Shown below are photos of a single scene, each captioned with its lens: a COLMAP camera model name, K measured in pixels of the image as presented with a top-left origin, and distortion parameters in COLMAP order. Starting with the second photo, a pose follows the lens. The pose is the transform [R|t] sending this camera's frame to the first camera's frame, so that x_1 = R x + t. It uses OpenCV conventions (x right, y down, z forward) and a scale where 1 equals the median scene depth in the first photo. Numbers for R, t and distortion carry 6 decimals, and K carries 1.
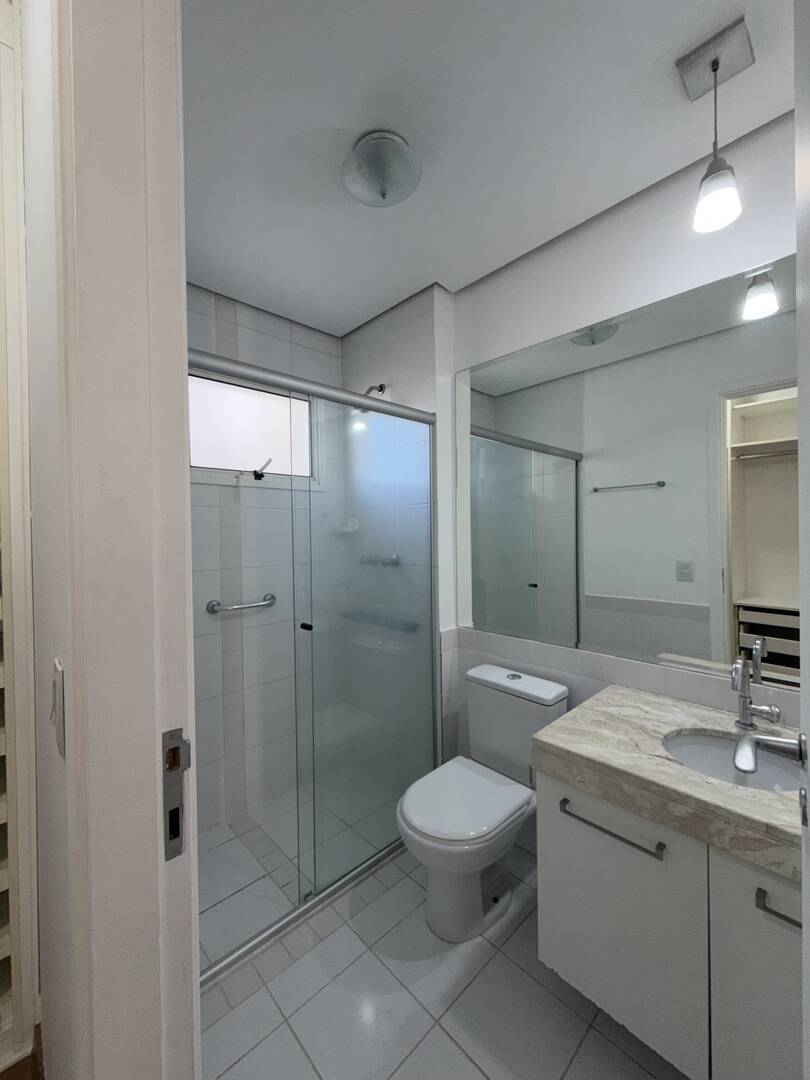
lens RADIAL K [[430.6, 0, 404.9], [0, 430.6, 536.6], [0, 0, 1]] dist [-0.000999, -0.000012]
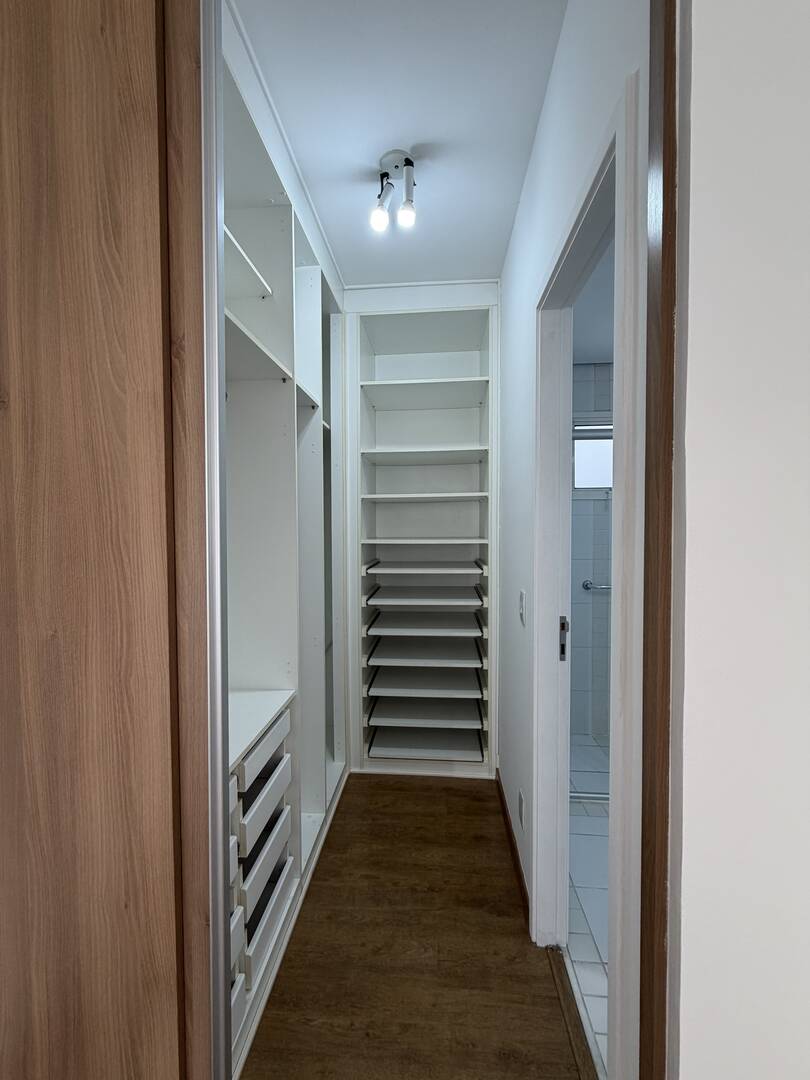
lens RADIAL K [[430.6, 0, 404.9], [0, 430.6, 536.6], [0, 0, 1]] dist [-0.000999, -0.000012]
pose [[0.668174, 0.033840, -0.743235, 0.260177], [-0.011885, 0.999323, 0.034814, -0.050000], [0.743910, -0.014428, 0.668124, -0.505924]]
